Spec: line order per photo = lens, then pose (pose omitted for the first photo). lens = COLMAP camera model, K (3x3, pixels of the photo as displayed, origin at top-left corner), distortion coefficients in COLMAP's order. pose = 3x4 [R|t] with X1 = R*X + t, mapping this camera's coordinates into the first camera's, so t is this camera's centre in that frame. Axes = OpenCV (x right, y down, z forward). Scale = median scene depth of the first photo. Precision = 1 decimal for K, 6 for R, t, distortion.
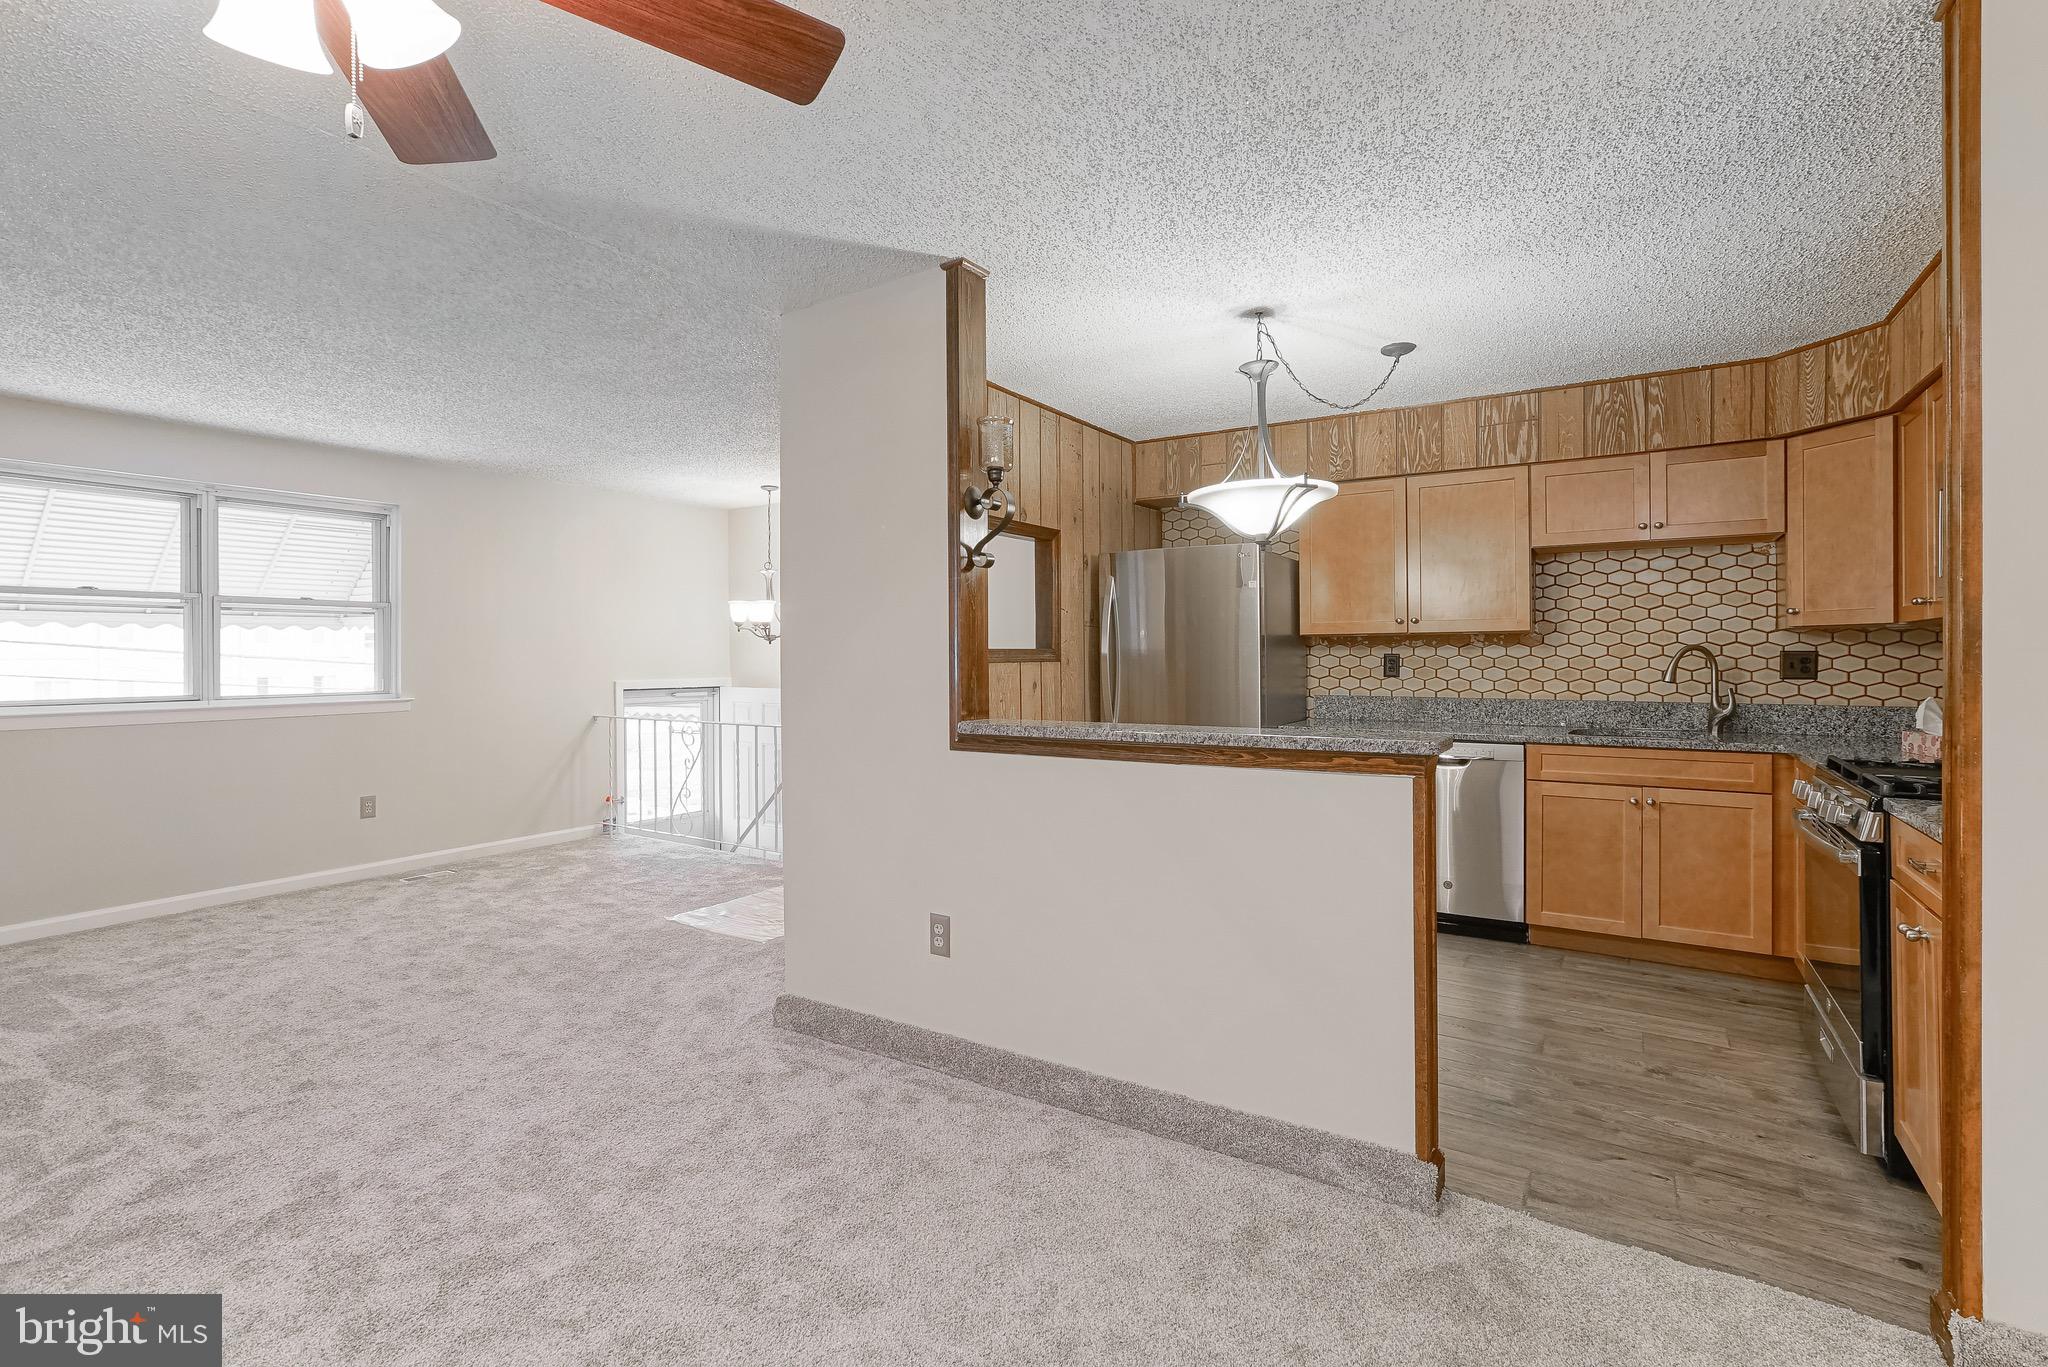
lens RADIAL K [[951.6, 0, 1042.4], [0, 951.6, 644.0], [0, 0, 1]] dist [-0.004952, 0.013694]
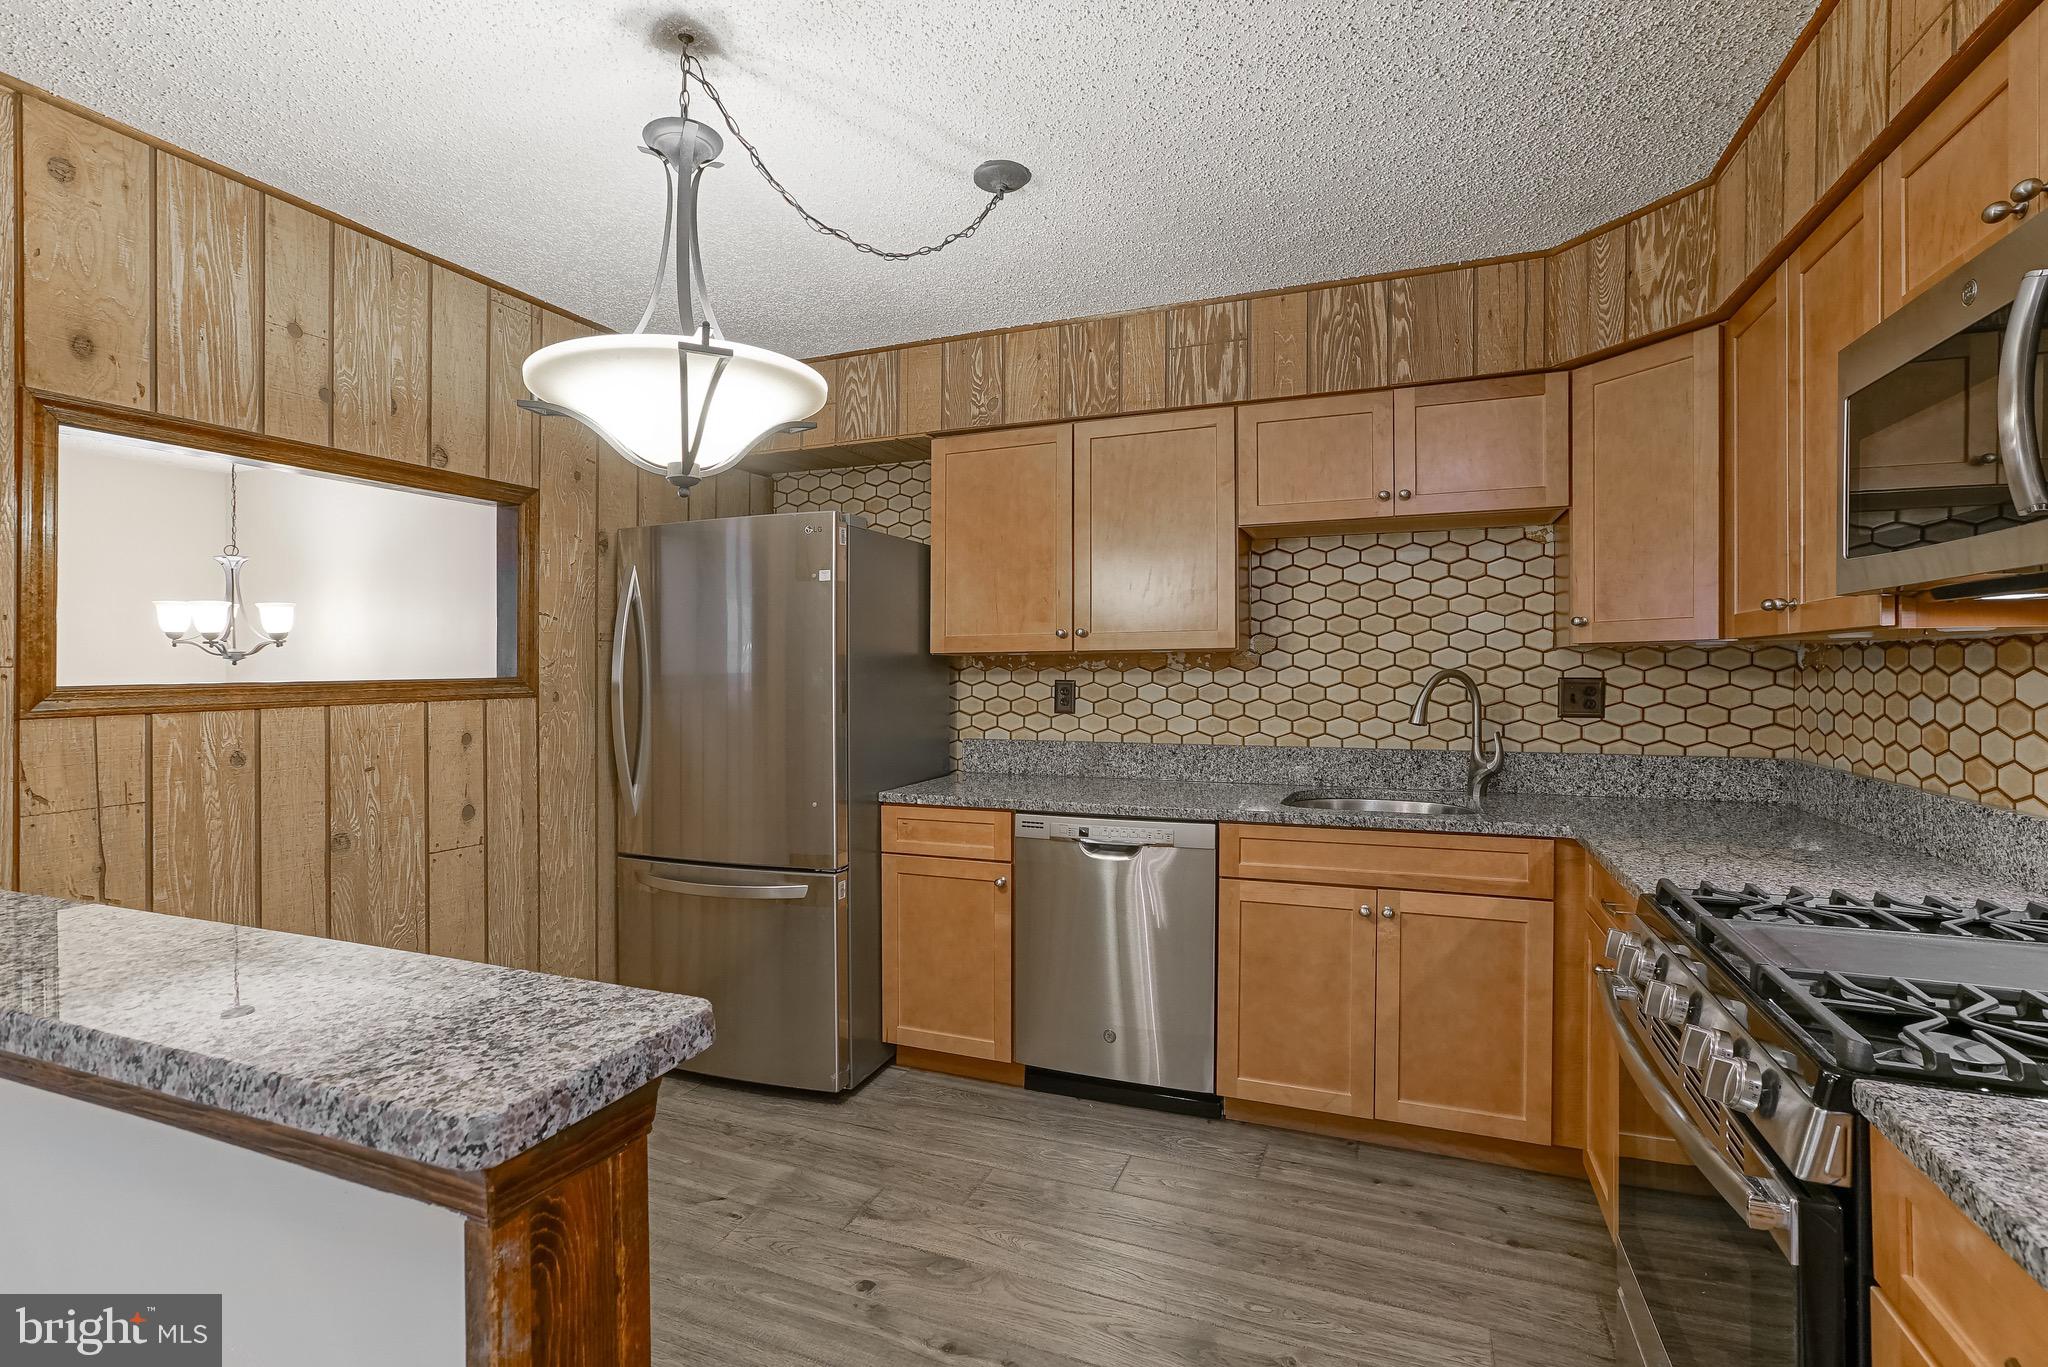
lens RADIAL K [[960.3, 0, 1025.1], [0, 960.3, 670.3], [0, 0, 1]] dist [-0.027144, 0.024715]
pose [[0.984609, -0.004200, 0.174720, 0.256972], [0.001429, 0.999871, 0.015986, -0.010203], [-0.174765, -0.015490, 0.984488, 0.368019]]
